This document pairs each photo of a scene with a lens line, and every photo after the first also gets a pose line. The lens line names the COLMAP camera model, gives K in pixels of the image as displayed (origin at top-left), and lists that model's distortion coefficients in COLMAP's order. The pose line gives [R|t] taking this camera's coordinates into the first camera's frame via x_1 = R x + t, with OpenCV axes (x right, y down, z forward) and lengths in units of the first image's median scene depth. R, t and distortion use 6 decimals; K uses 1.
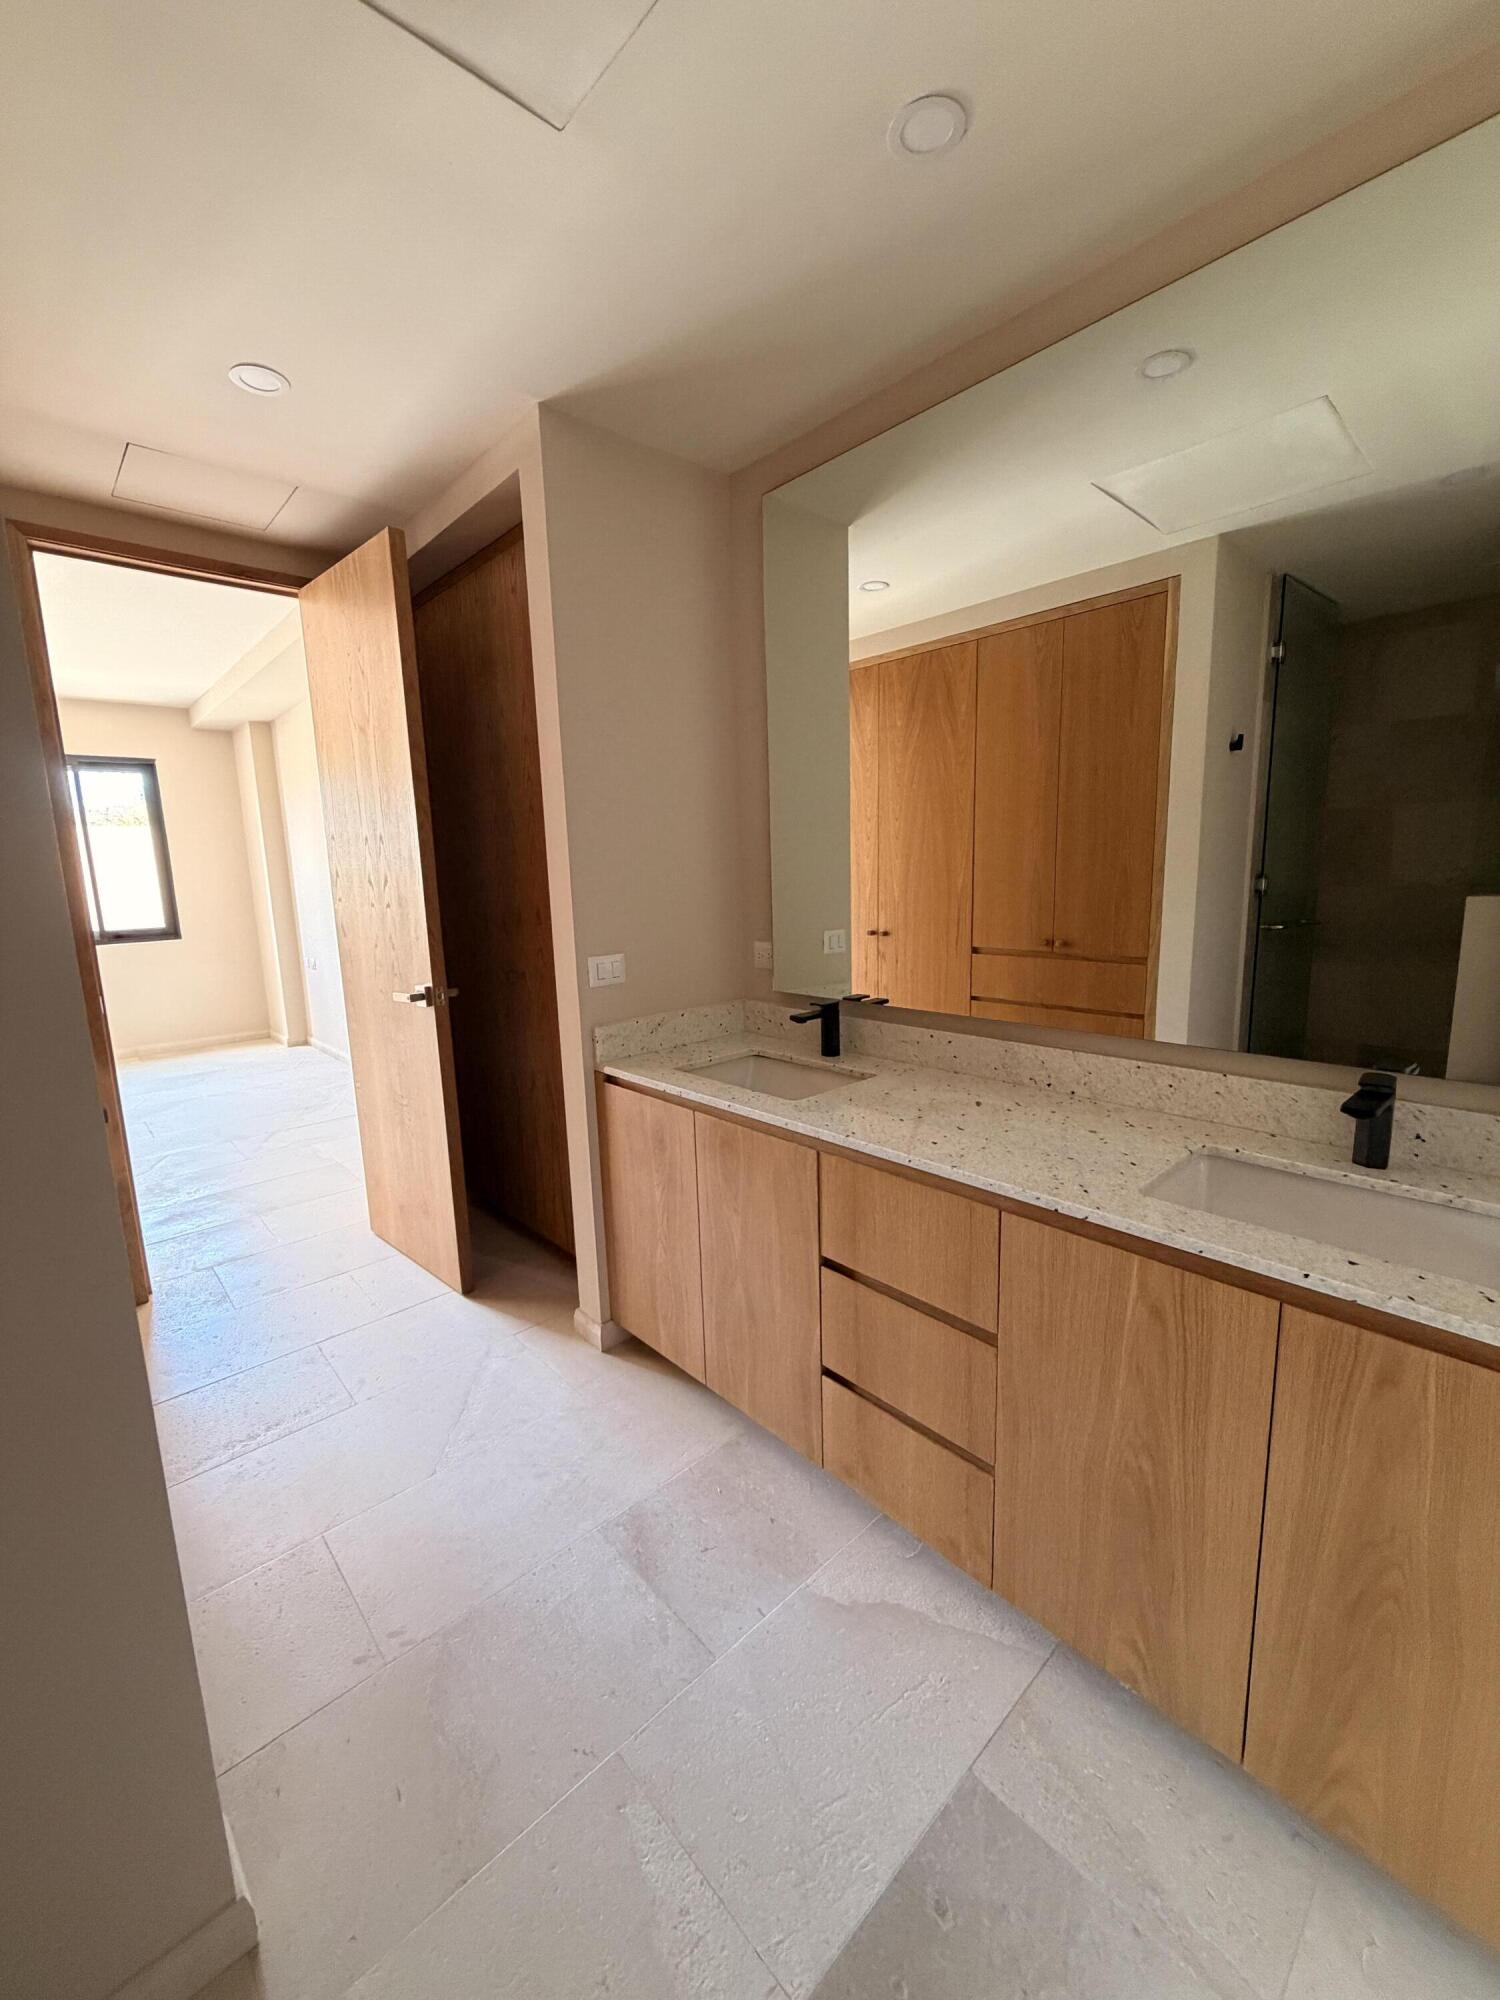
lens RADIAL K [[804.4, 0, 749.0], [0, 804.4, 997.8], [0, 0, 1]] dist [-0.002504, 0.000338]
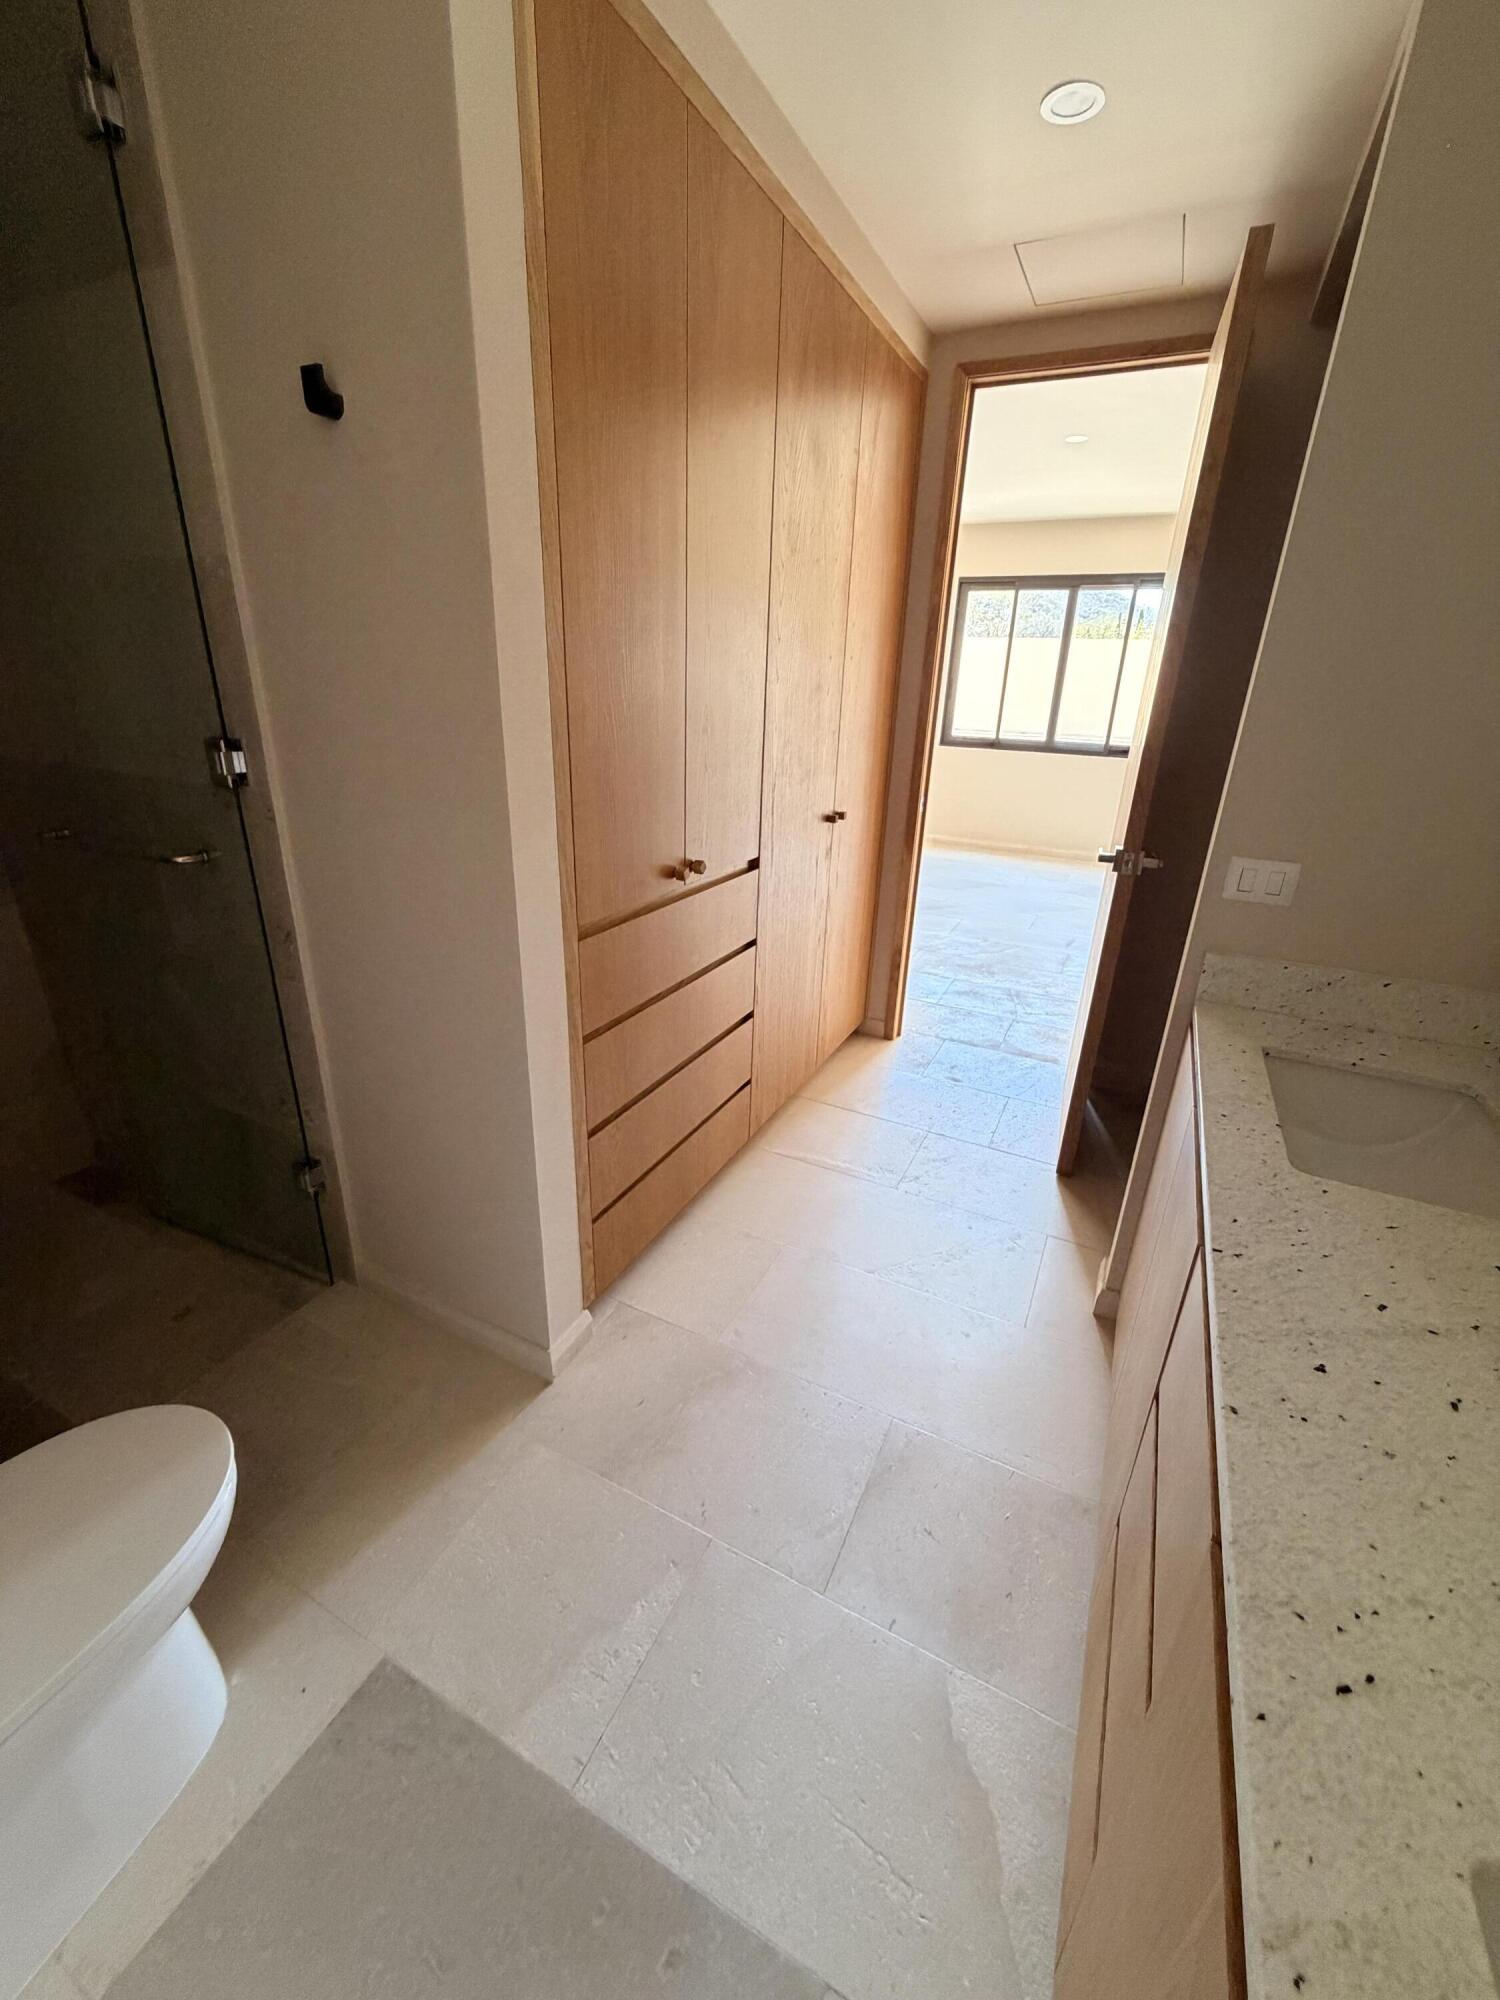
lens RADIAL K [[804.4, 0, 749.7], [0, 804.4, 996.9], [0, 0, 1]] dist [-0.002504, 0.000338]
pose [[0.349391, 0.383489, -0.854905, 0.302573], [-0.198543, 0.921990, 0.332439, -0.085369], [0.915700, 0.053584, 0.398274, 0.320966]]
